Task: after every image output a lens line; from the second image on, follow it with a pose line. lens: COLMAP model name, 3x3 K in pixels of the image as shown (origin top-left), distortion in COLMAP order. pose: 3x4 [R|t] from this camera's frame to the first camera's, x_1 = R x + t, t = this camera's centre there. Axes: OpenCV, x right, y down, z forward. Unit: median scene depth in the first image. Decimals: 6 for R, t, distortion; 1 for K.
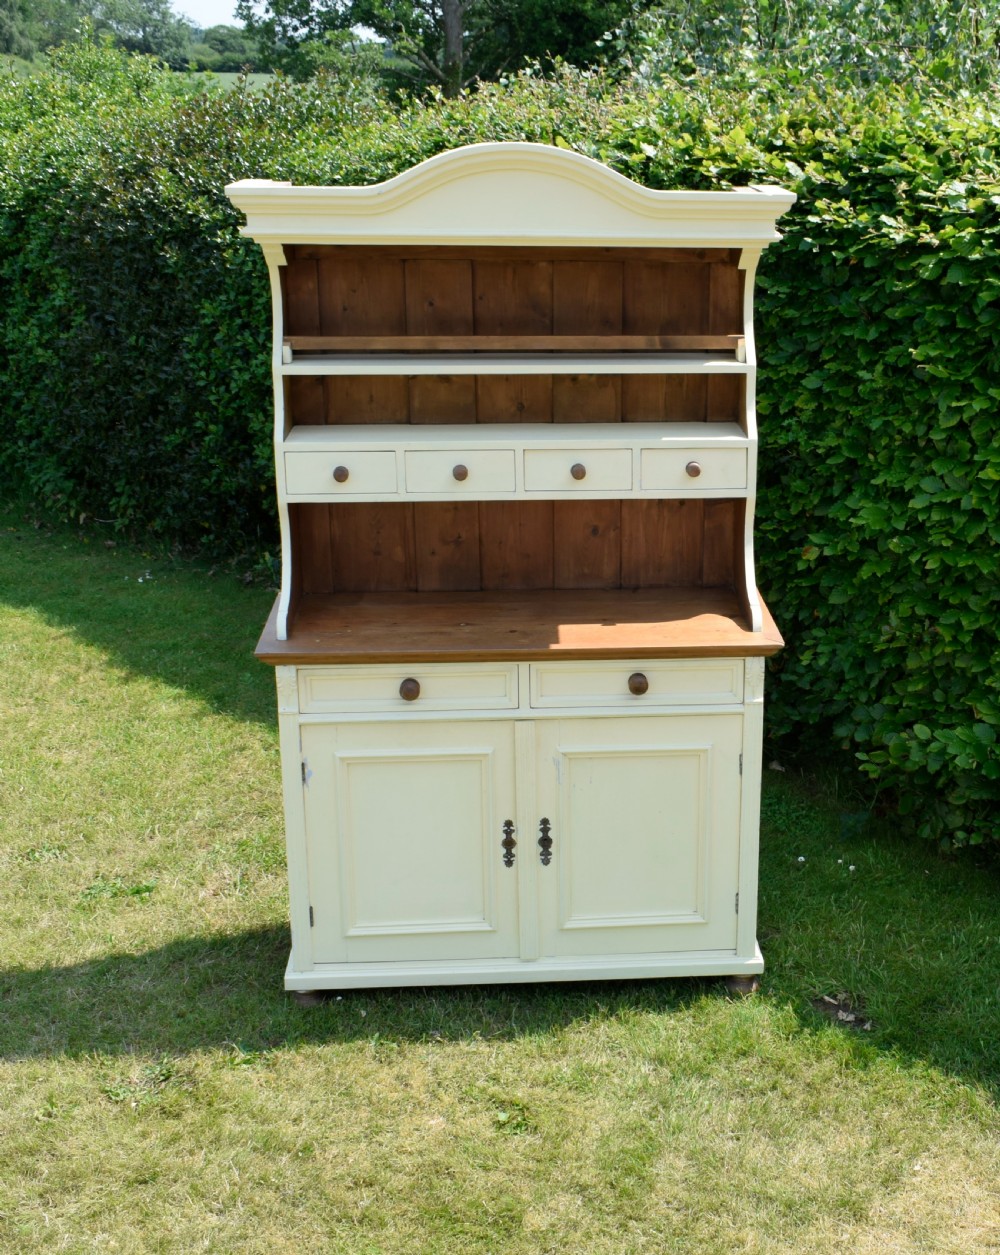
lens RADIAL K [[1743.7, 0, 706.7], [0, 1743.7, 638.6], [0, 0, 1]] dist [-0.031630, 0.000000]
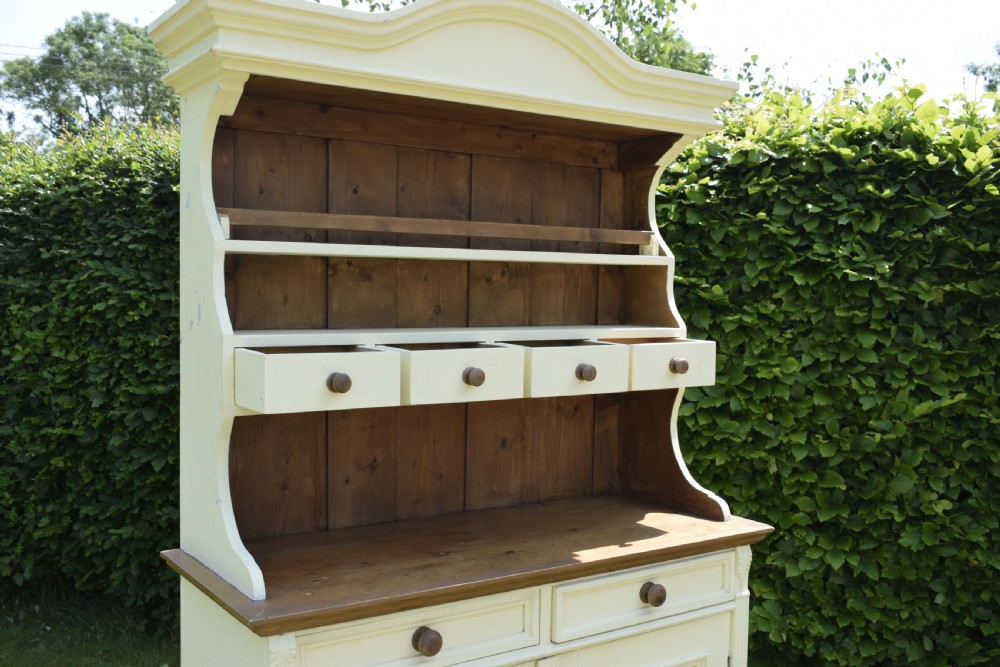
lens RADIAL K [[1003.2, 0, 504.9], [0, 1003.2, 333.8], [0, 0, 1]] dist [-0.022656, 0.000000]
pose [[0.882342, -0.025669, 0.469908, -0.326371], [0.145180, 0.964657, -0.219907, 0.000209], [-0.447655, 0.262254, 0.854885, 0.541259]]
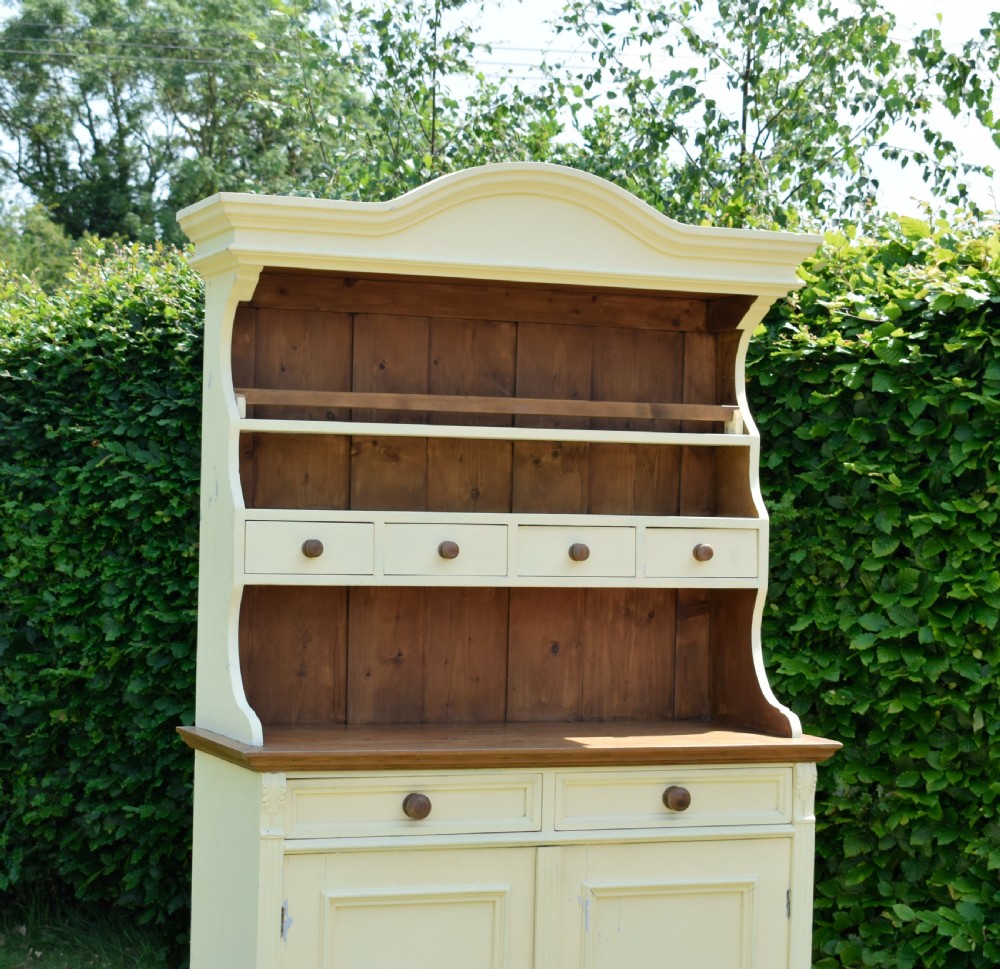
lens RADIAL K [[2414.3, 0, 455.9], [0, 2414.3, 484.4], [0, 0, 1]] dist [-0.028623, 0.000000]
pose [[0.968950, 0.006184, 0.247179, -0.403737], [0.070964, 0.950674, -0.301966, 0.211589], [-0.236853, 0.310131, 0.920717, -0.060058]]
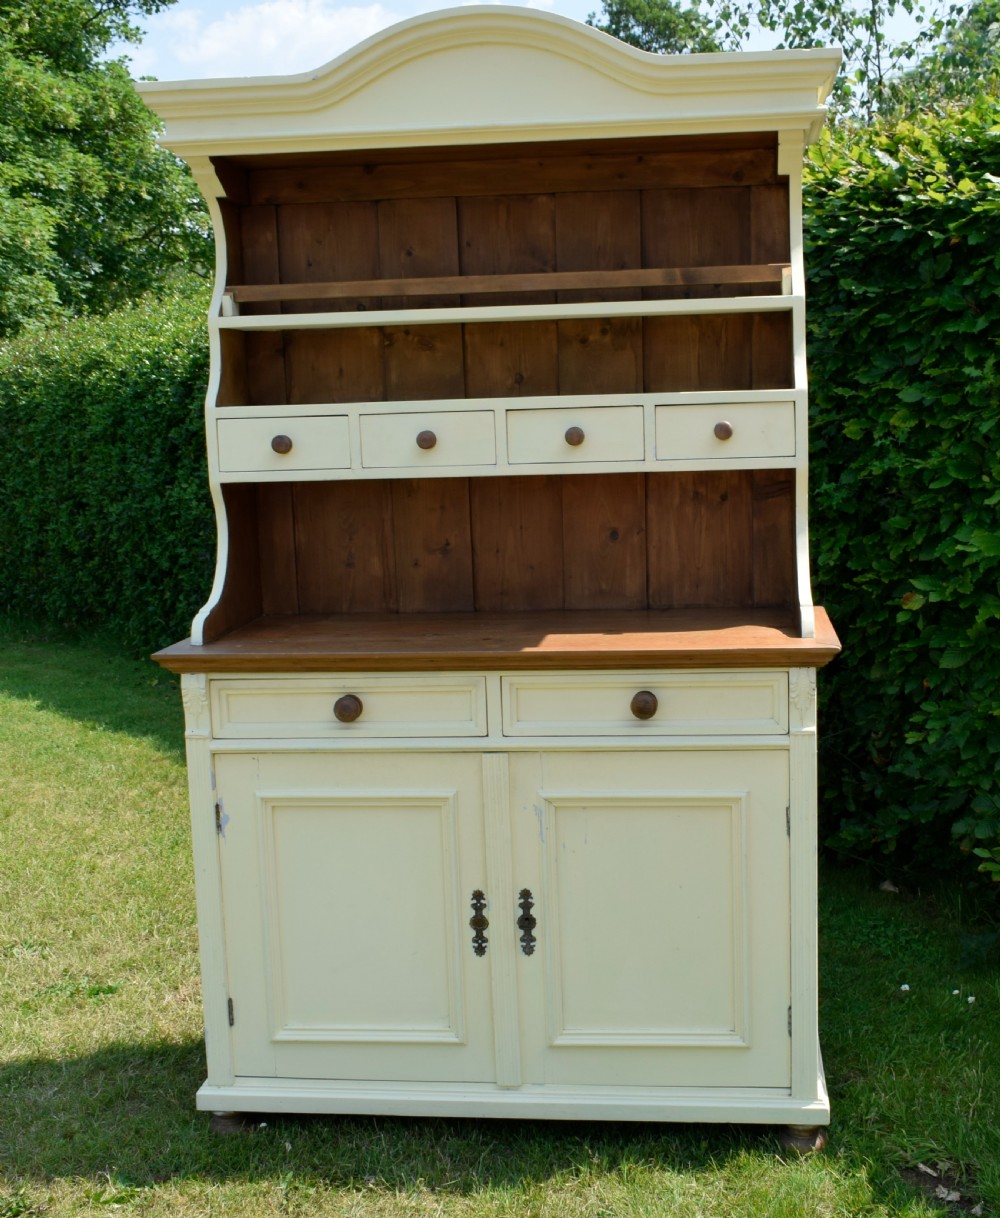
lens RADIAL K [[1514.6, 0, 579.6], [0, 1514.6, 616.6], [0, 0, 1]] dist [-0.024529, 0.000000]
pose [[0.976894, -0.015601, -0.213153, 0.069386], [-0.020694, 0.985741, -0.166990, 0.093728], [0.212719, 0.167542, 0.962642, 0.350380]]
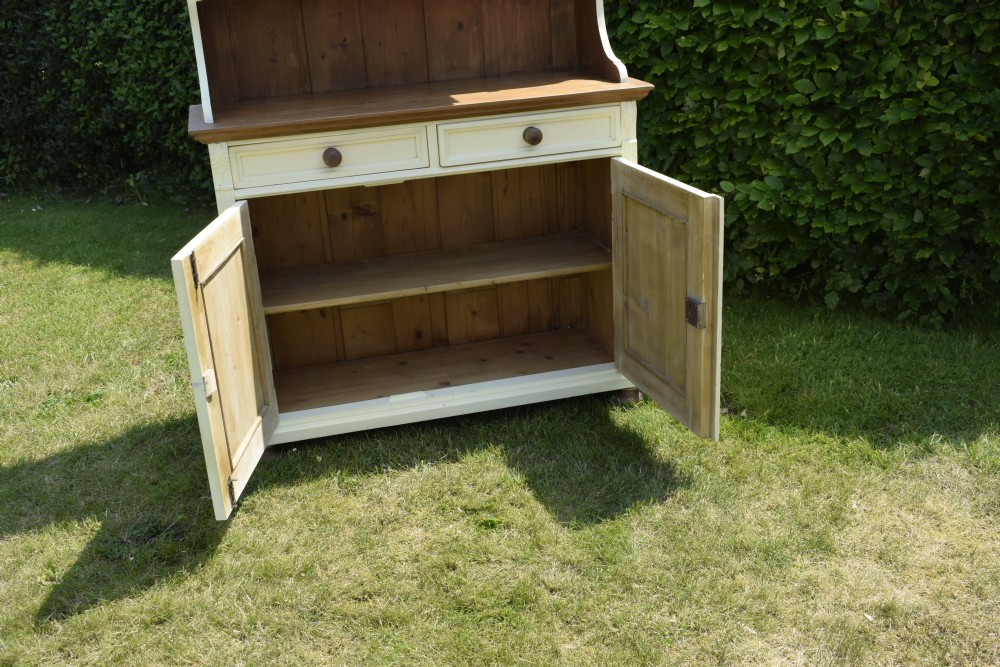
lens RADIAL K [[1080.5, 0, 506.9], [0, 1080.5, 335.7], [0, 0, 1]] dist [-0.021656, 0.000000]
pose [[0.986041, -0.123349, 0.111837, -0.143794], [0.118740, 0.991812, 0.047004, 0.116019], [-0.116719, -0.033069, 0.992614, 0.287580]]
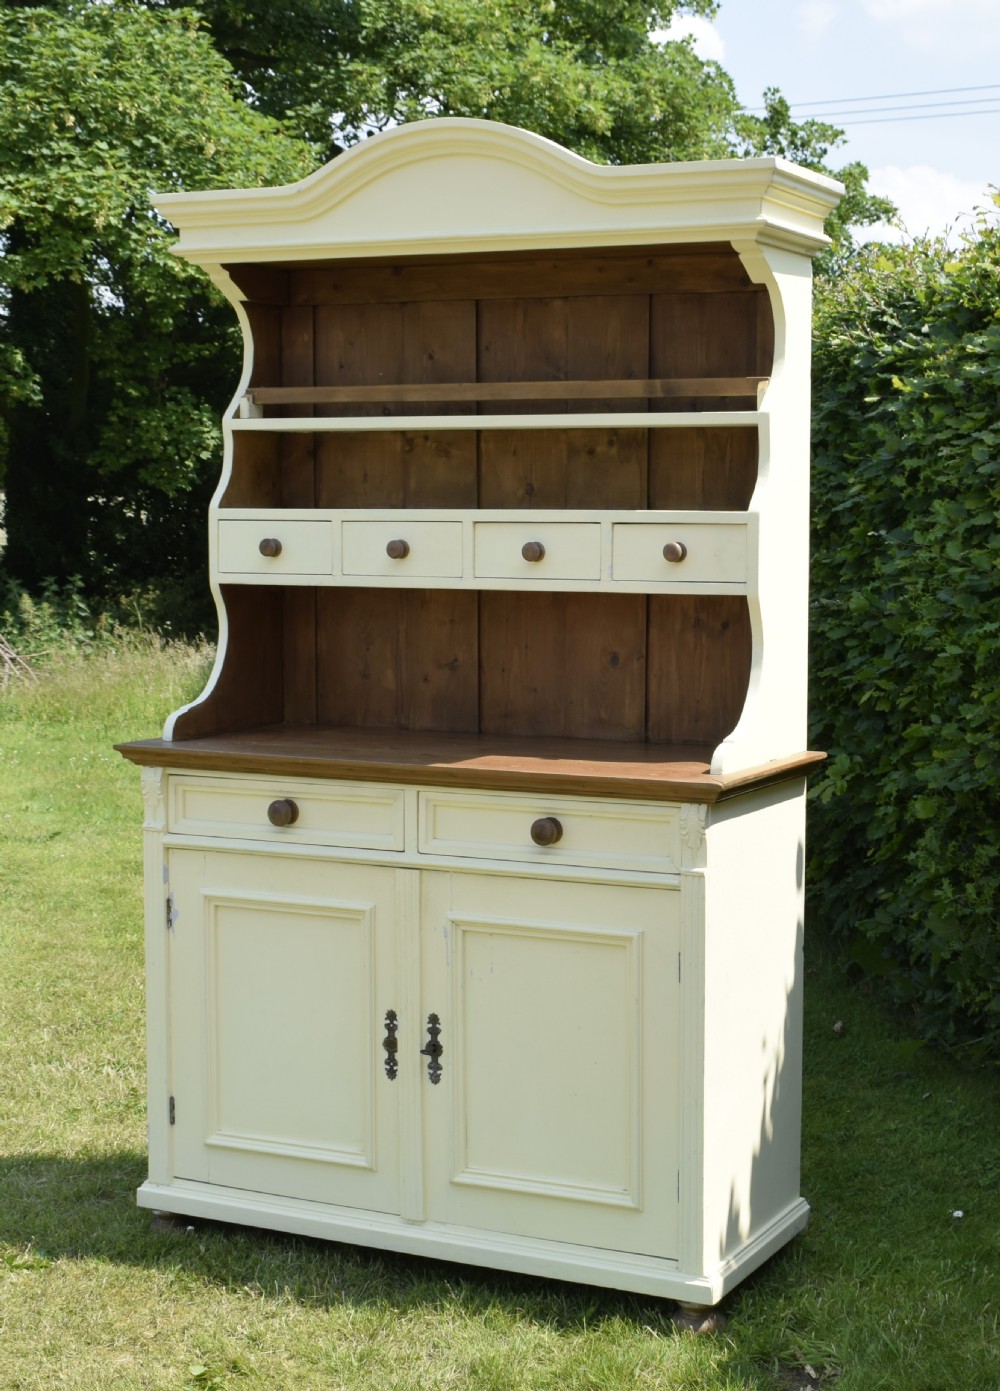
lens RADIAL K [[2210.8, 0, 664.6], [0, 2210.8, 710.0], [0, 0, 1]] dist [-0.027289, 0.000000]
pose [[0.859541, 0.035960, -0.509800, 0.446909], [-0.149961, 0.971358, -0.184321, 0.132638], [0.488571, 0.234882, 0.840315, 0.236915]]
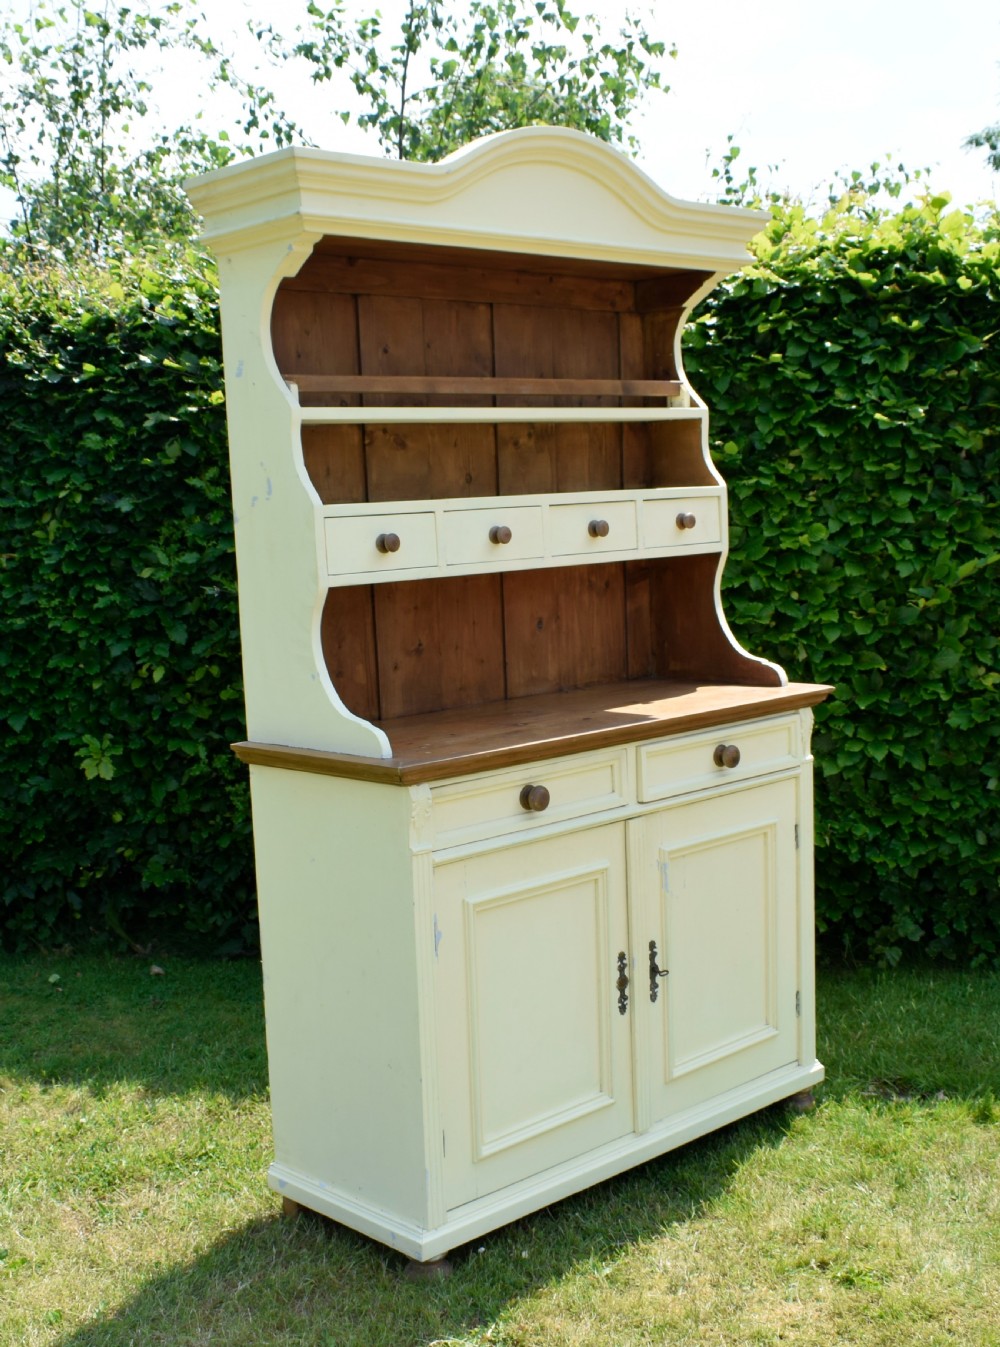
lens RADIAL K [[1652.3, 0, 501.9], [0, 1652.3, 714.9], [0, 0, 1]] dist [-0.022975, 0.000000]
pose [[0.796678, -0.131723, 0.589875, -0.580759], [0.238842, 0.965139, -0.107056, 0.065454], [-0.555210, 0.226177, 0.800366, 0.386483]]
